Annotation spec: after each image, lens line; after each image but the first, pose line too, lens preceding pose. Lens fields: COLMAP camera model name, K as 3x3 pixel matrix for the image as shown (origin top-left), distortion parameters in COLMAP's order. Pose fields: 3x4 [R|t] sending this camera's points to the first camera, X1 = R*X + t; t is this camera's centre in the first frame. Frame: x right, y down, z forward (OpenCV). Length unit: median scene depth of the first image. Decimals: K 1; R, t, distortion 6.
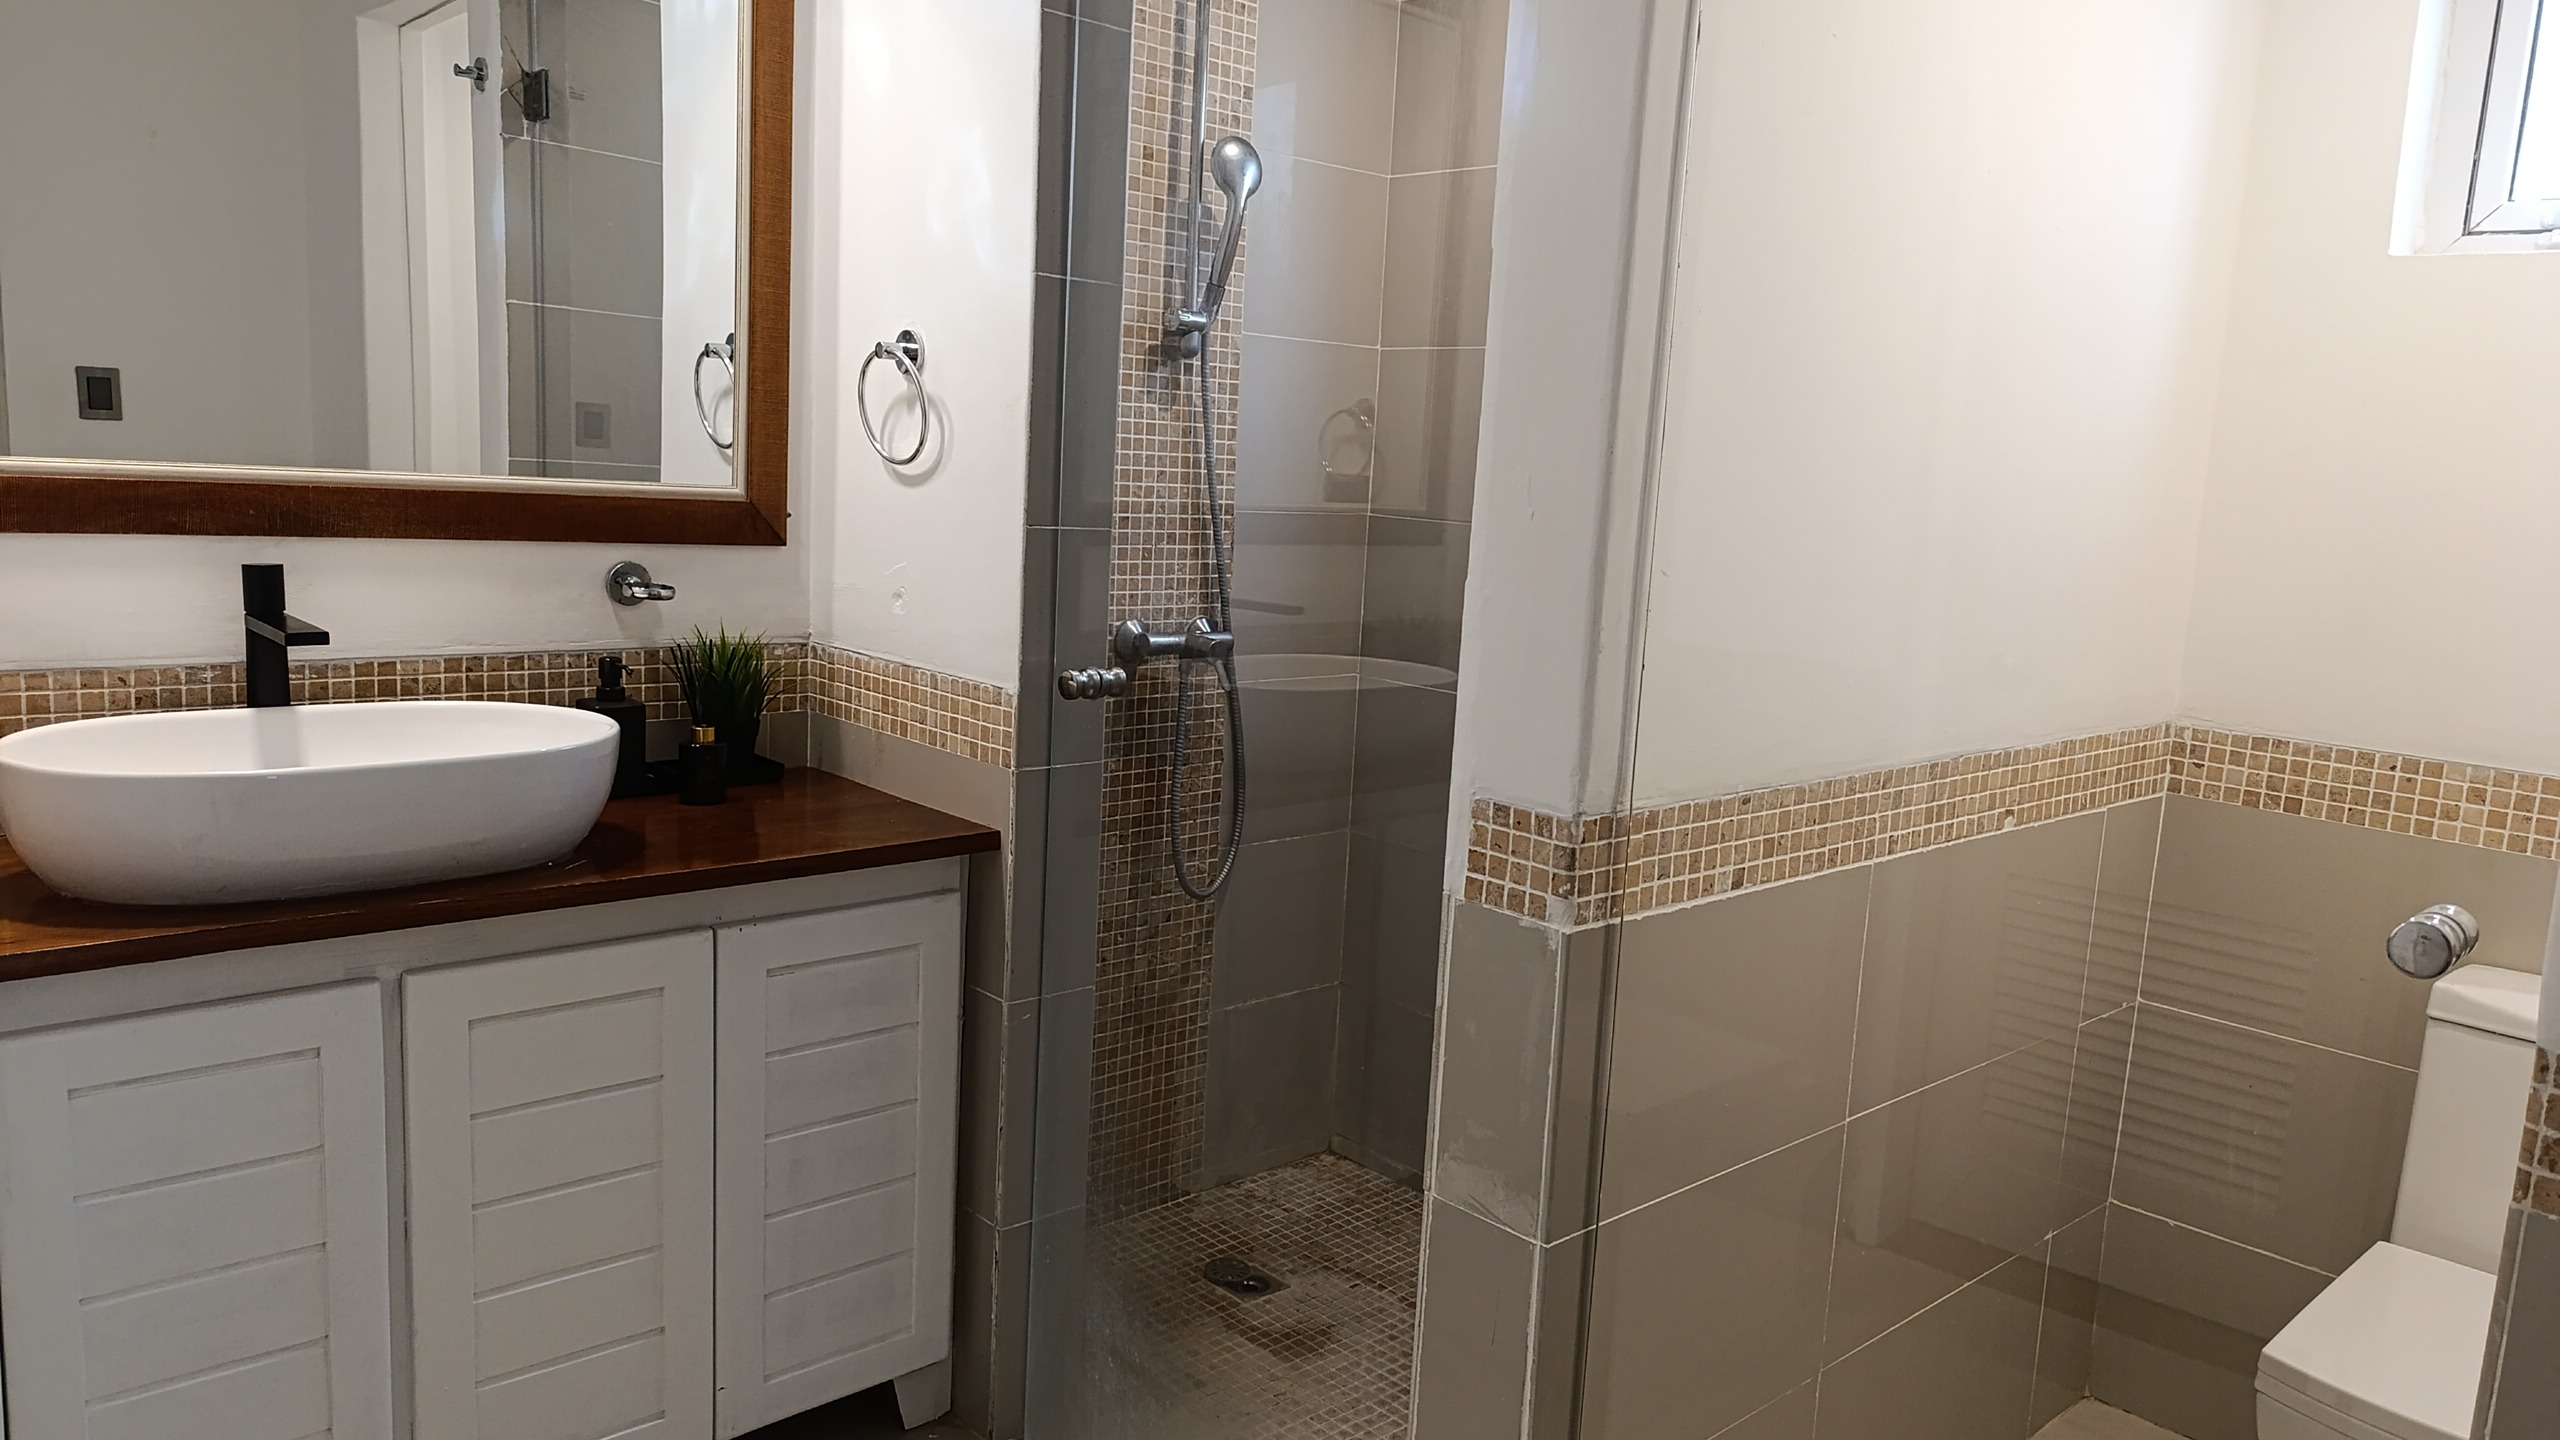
lens RADIAL K [[1774.4, 0, 1280.0], [0, 1774.4, 720.0], [0, 0, 1]] dist [0.061960, -0.076125]
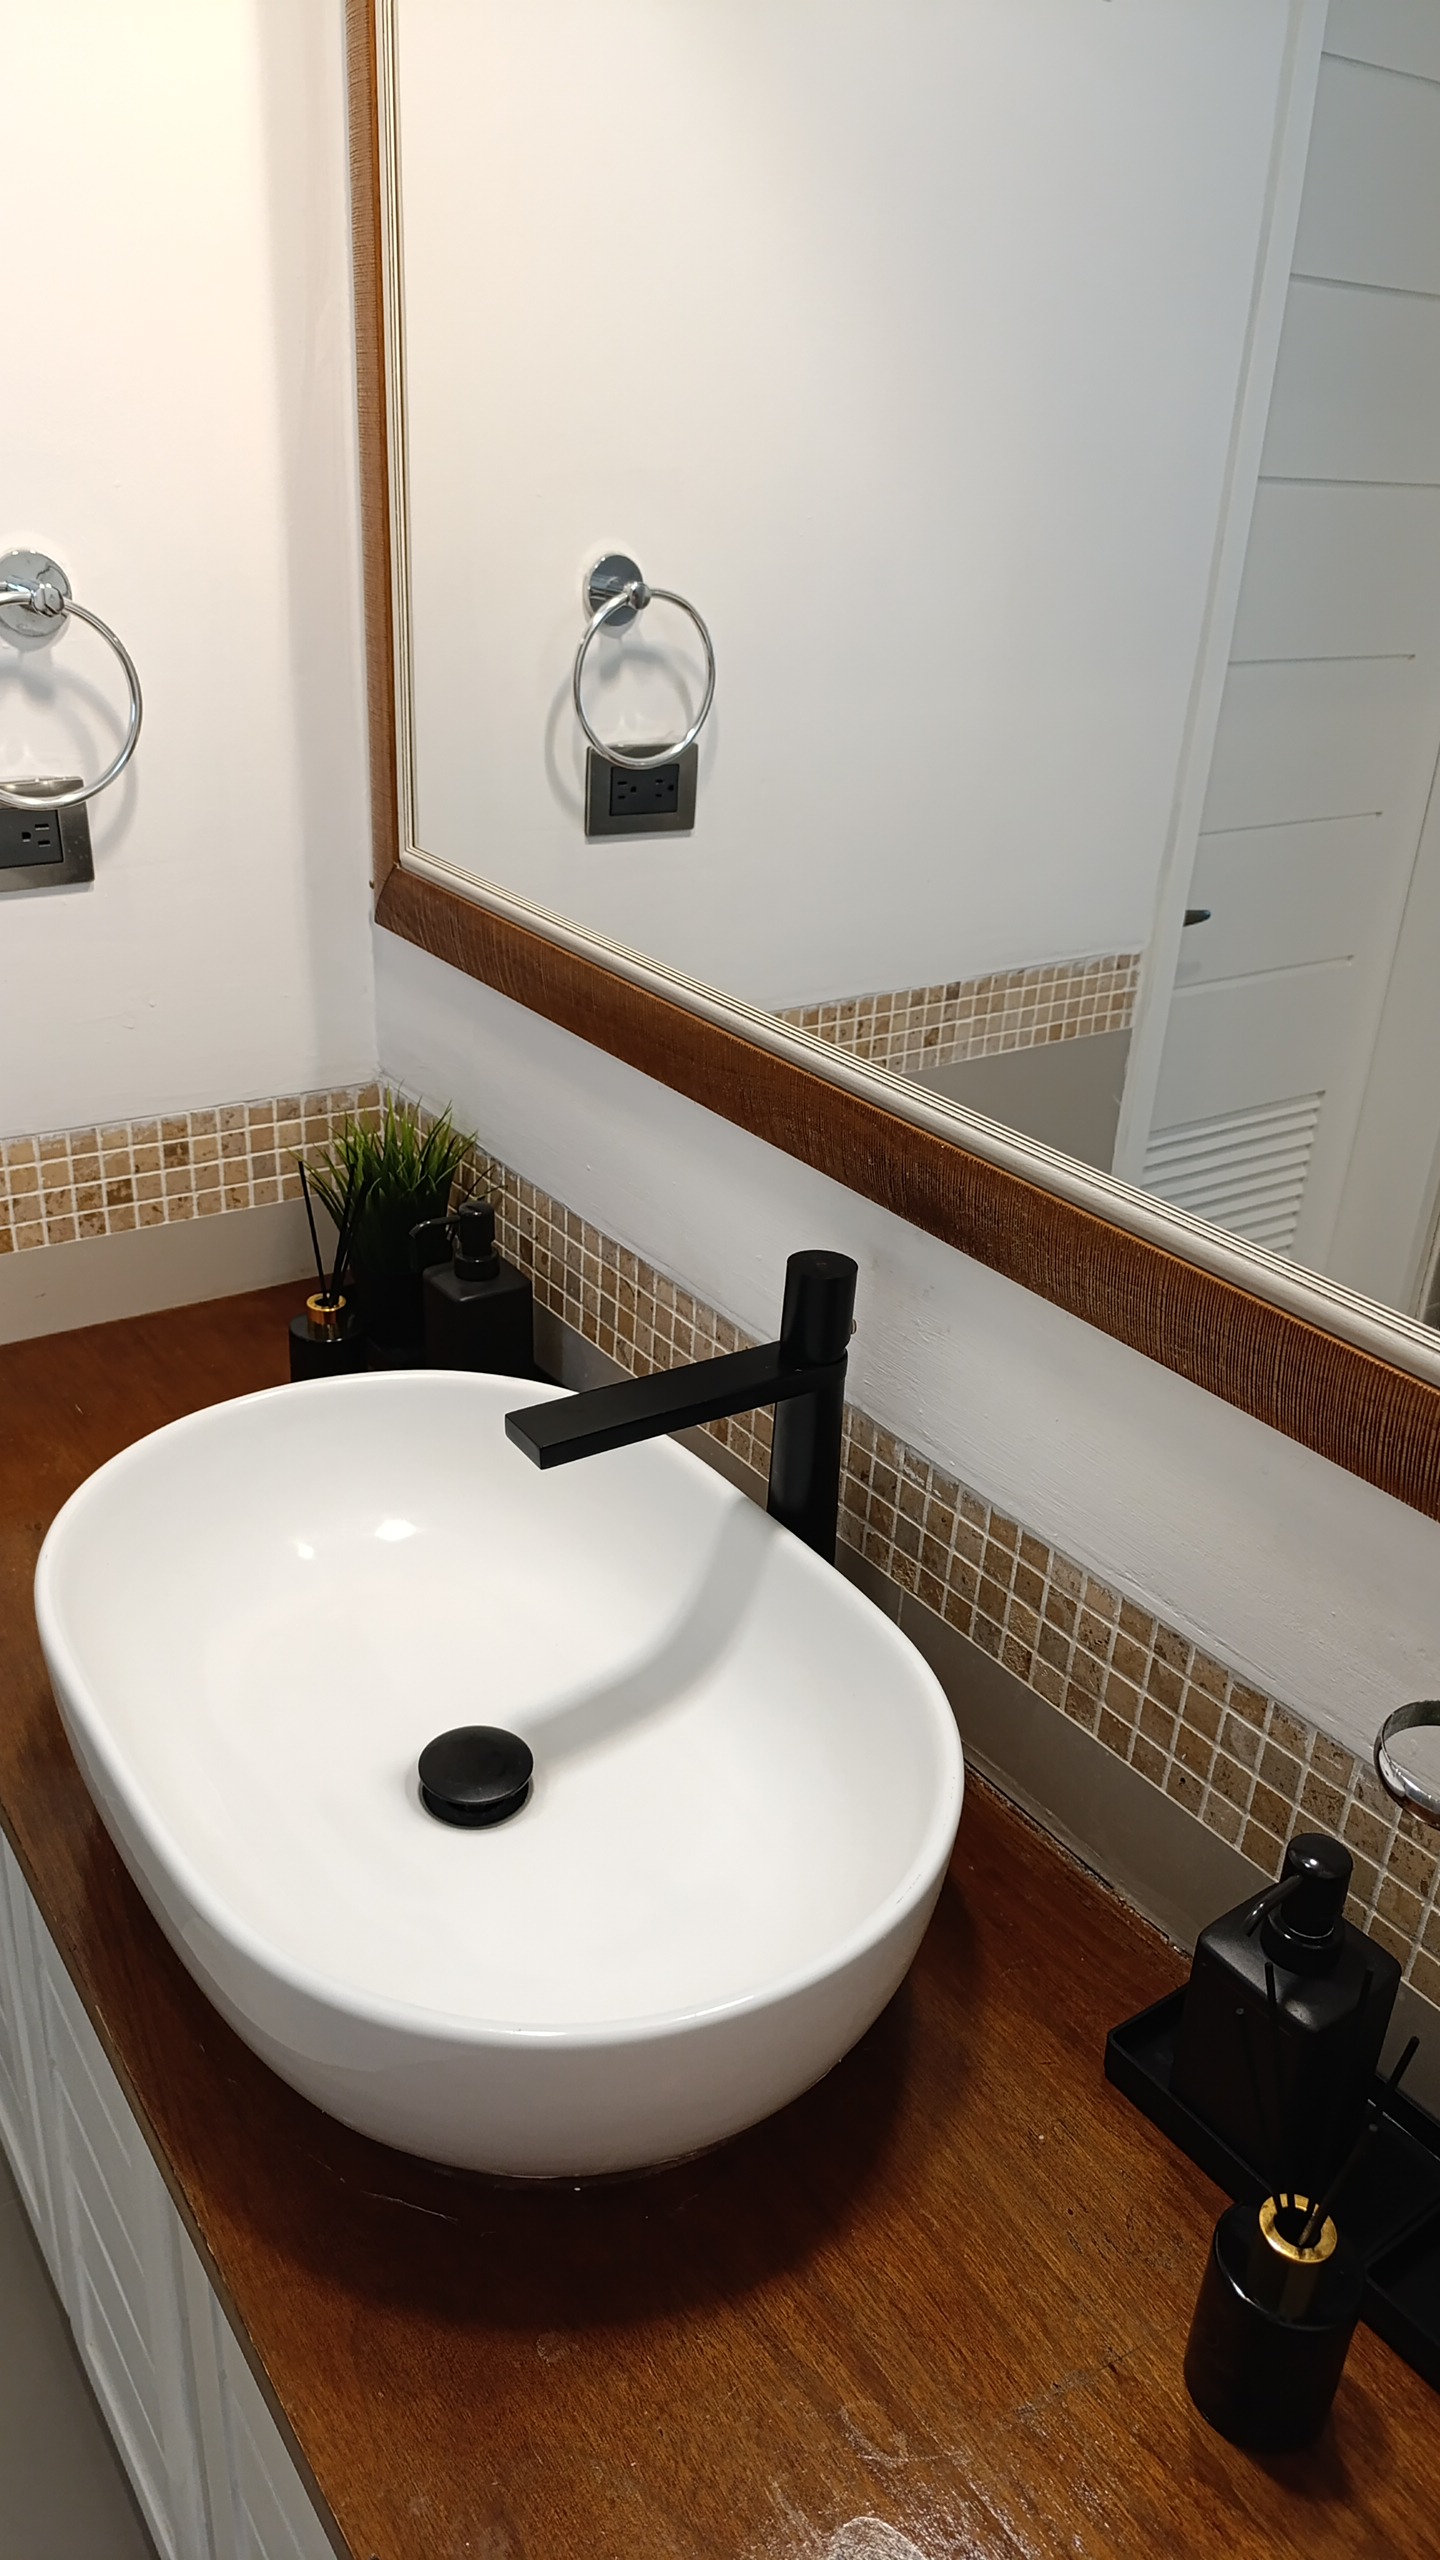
lens RADIAL K [[1749.8, 0, 720.0], [0, 1749.8, 1280.0], [0, 0, 1]] dist [0.160514, -0.400358]
pose [[-0.122308, 0.387980, -0.913516, -0.089638], [-0.207619, 0.890060, 0.405816, -0.255657], [0.970533, 0.239298, -0.028310, 0.888600]]
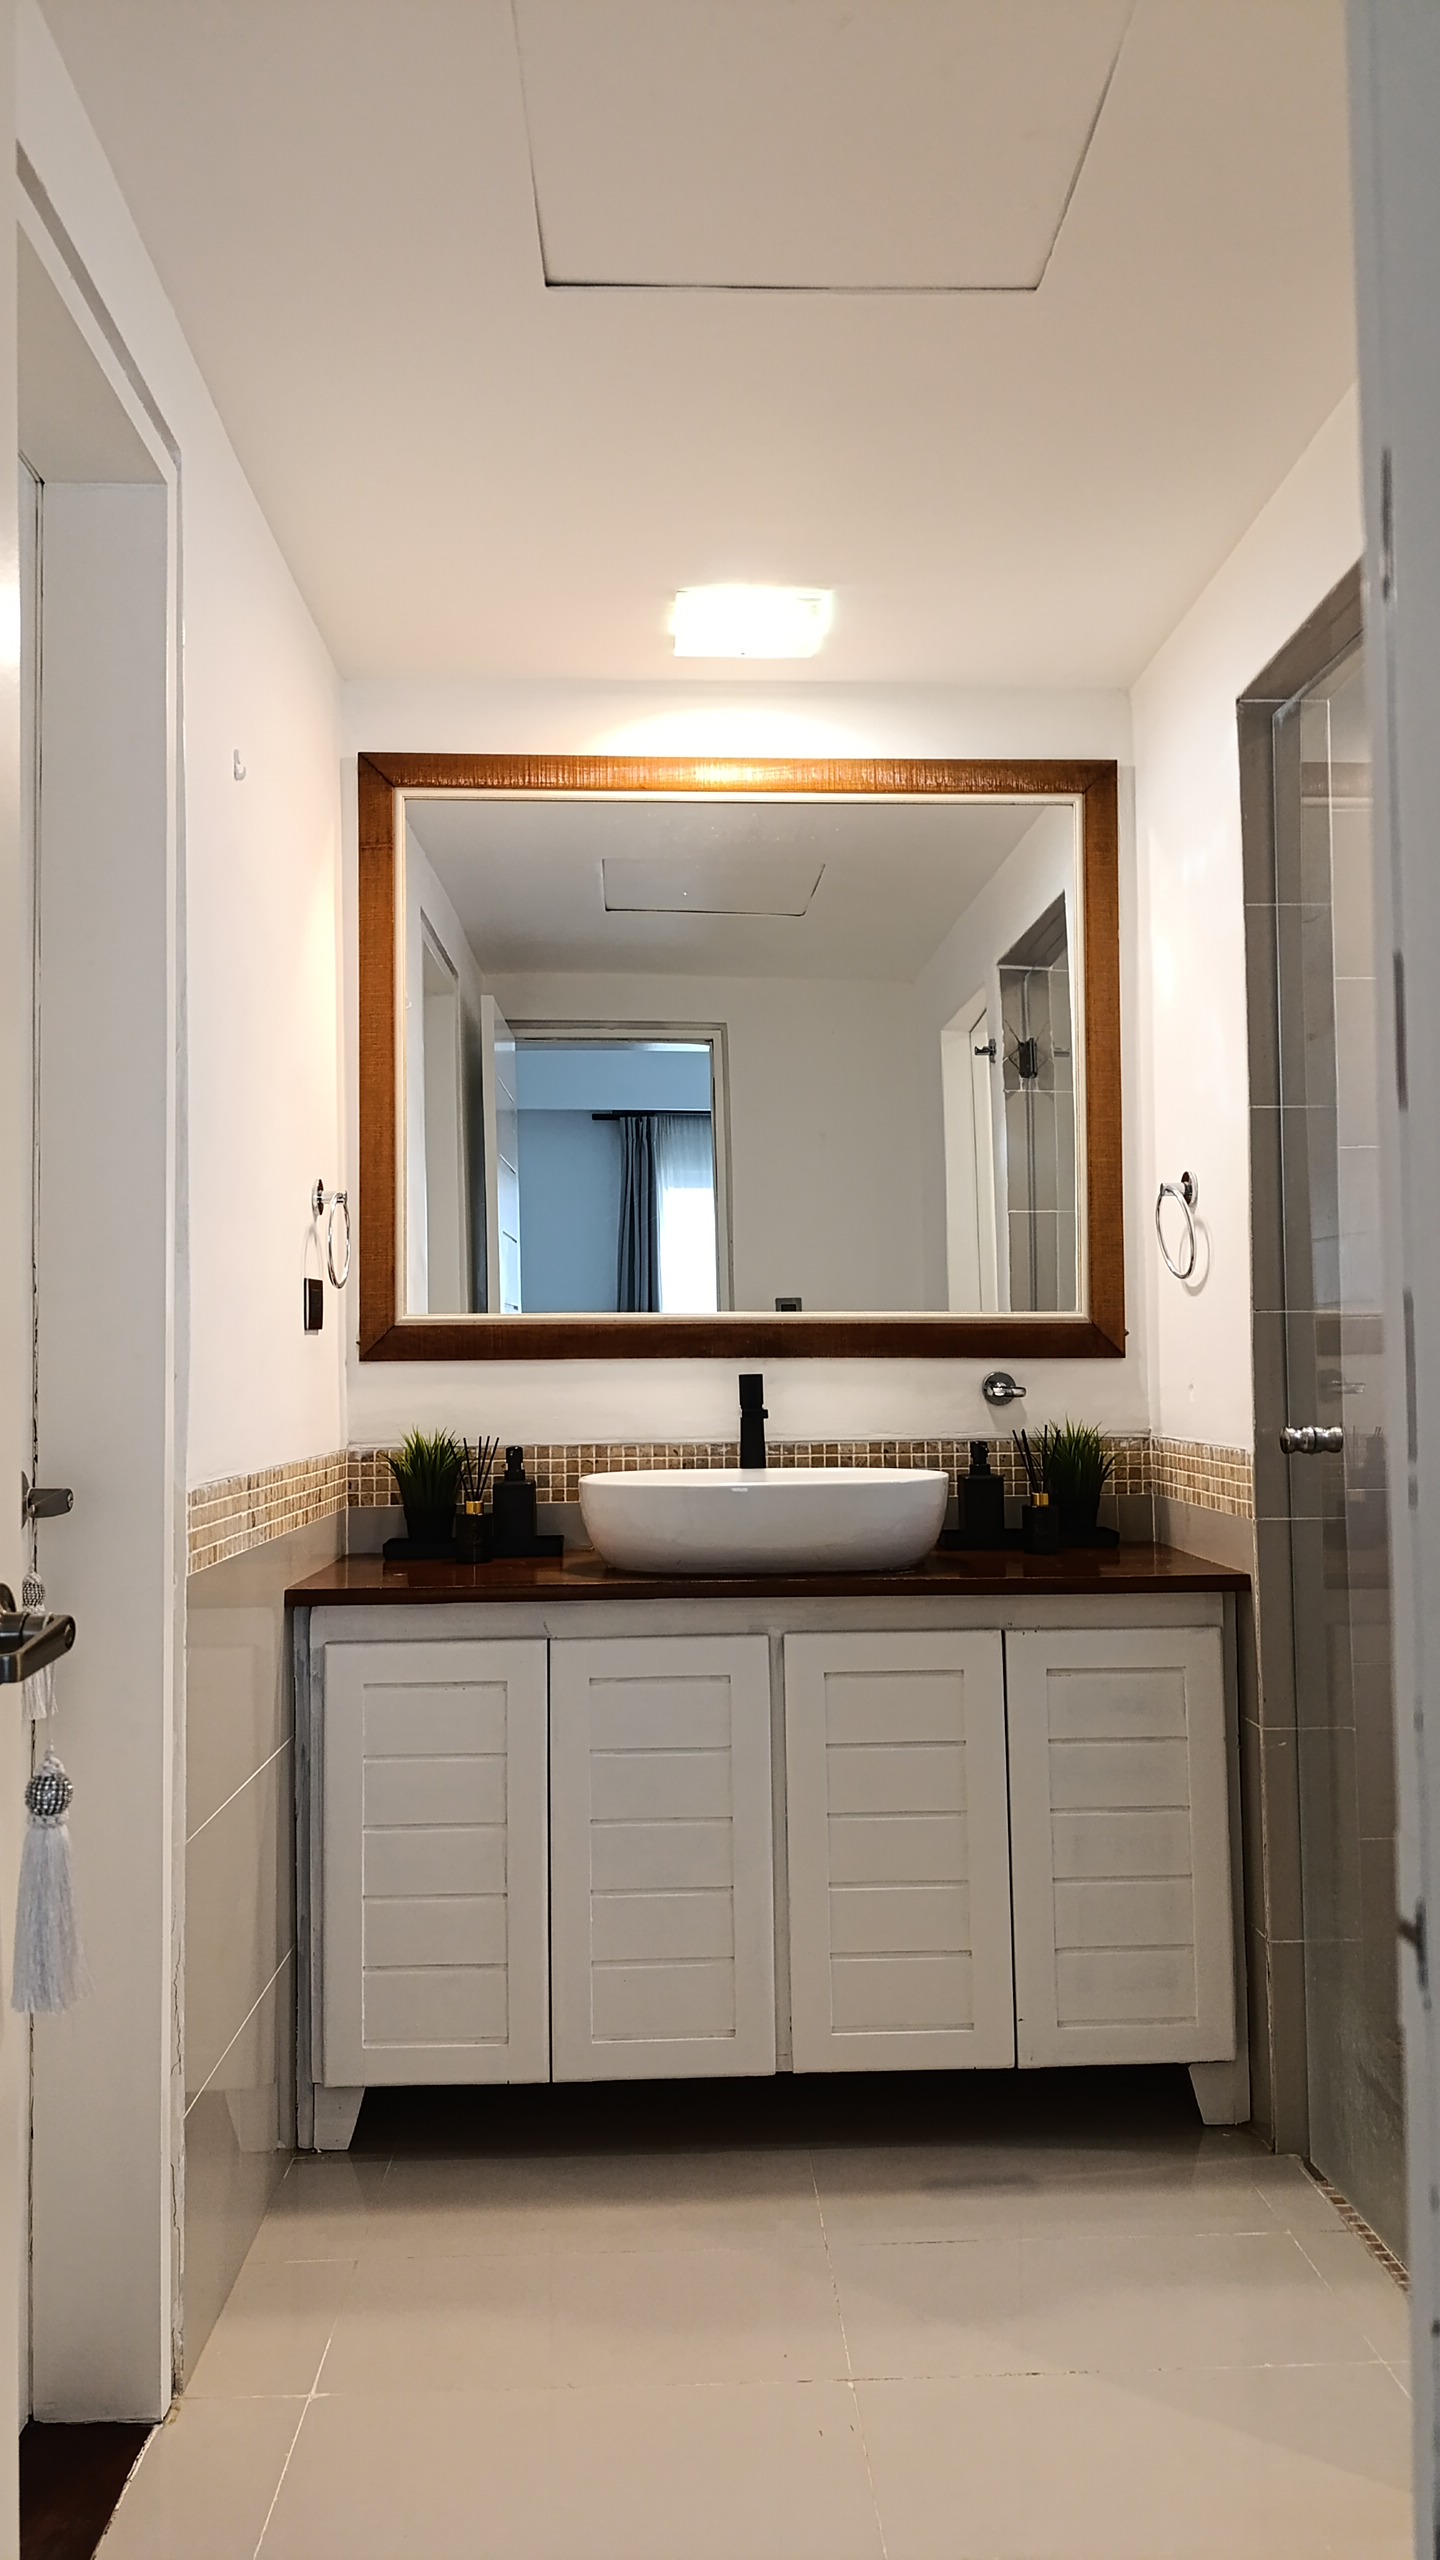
lens RADIAL K [[1749.8, 0, 720.0], [0, 1749.8, 1280.0], [0, 0, 1]] dist [0.160514, -0.400358]
pose [[0.759079, -0.096668, -0.643781, 0.342245], [-0.043840, 0.979078, -0.198705, 0.118595], [0.649520, 0.179056, 0.738960, -0.118715]]
